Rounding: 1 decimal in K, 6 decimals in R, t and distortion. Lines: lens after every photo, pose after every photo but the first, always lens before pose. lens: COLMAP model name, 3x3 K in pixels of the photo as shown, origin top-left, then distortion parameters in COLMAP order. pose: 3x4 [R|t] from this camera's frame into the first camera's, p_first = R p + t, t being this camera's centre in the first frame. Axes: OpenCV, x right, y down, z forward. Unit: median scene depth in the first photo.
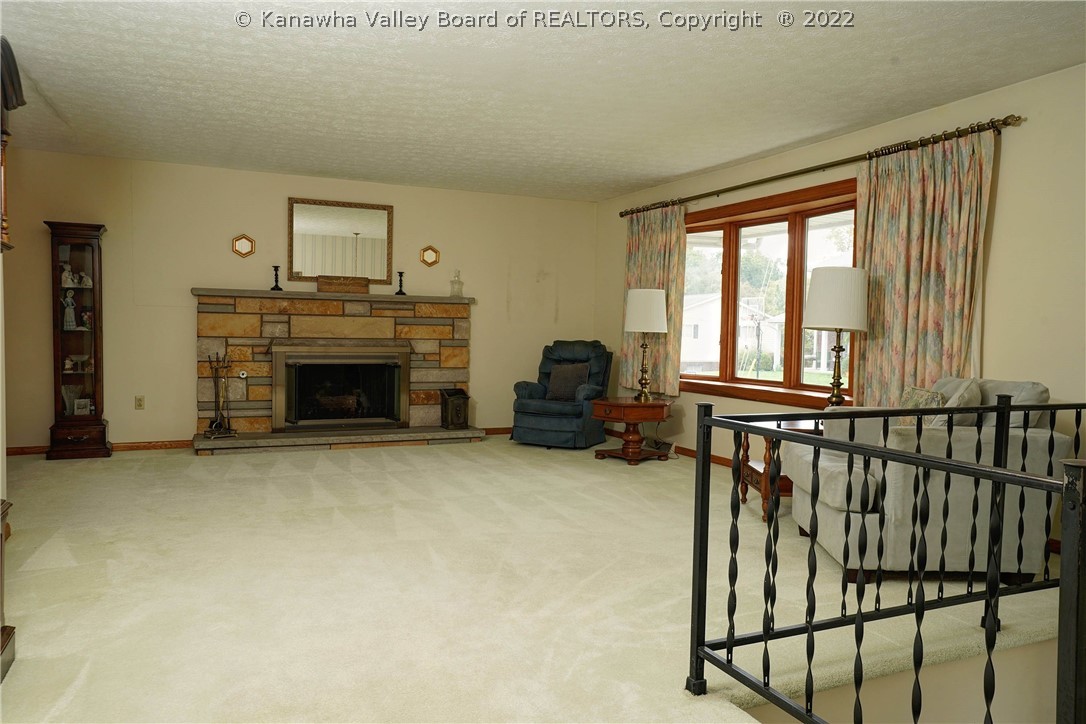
lens RADIAL K [[794.7, 0, 543.0], [0, 794.7, 362.0], [0, 0, 1]] dist [-0.000795, -0.000238]
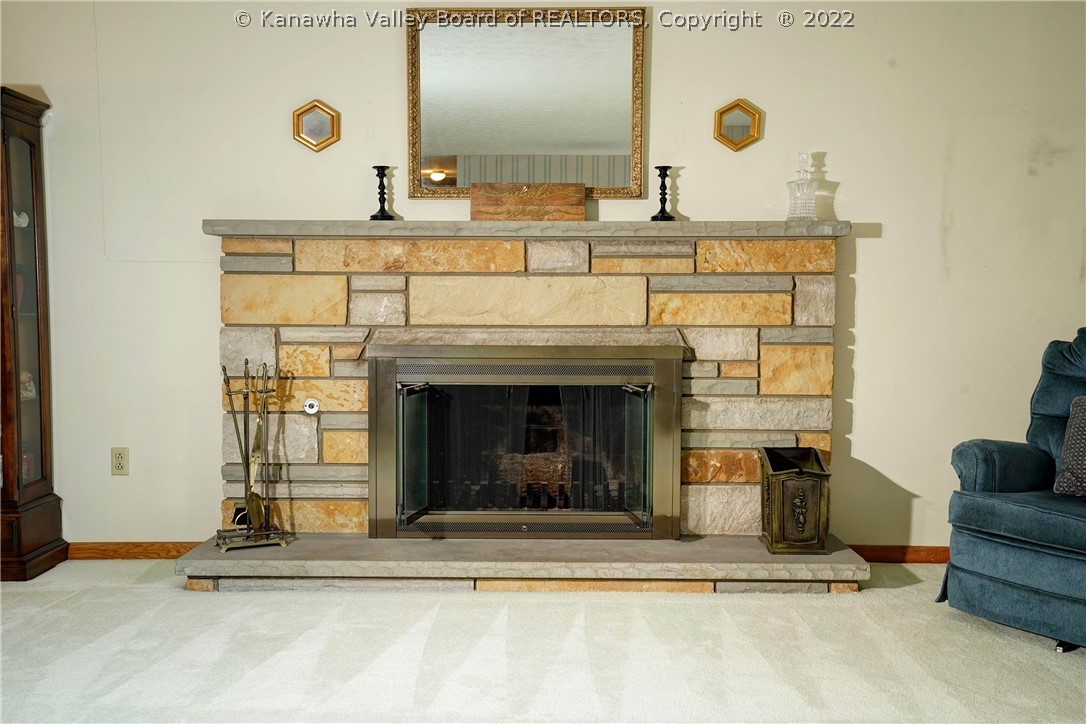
lens RADIAL K [[1035.3, 0, 543.0], [0, 1035.3, 362.0], [0, 0, 1]] dist [0.068301, 0.001609]
pose [[0.898765, 0.010921, -0.438294, 0.005146], [-0.004179, 0.999858, 0.016344, -0.019571], [0.438411, -0.012857, 0.898683, 0.496950]]
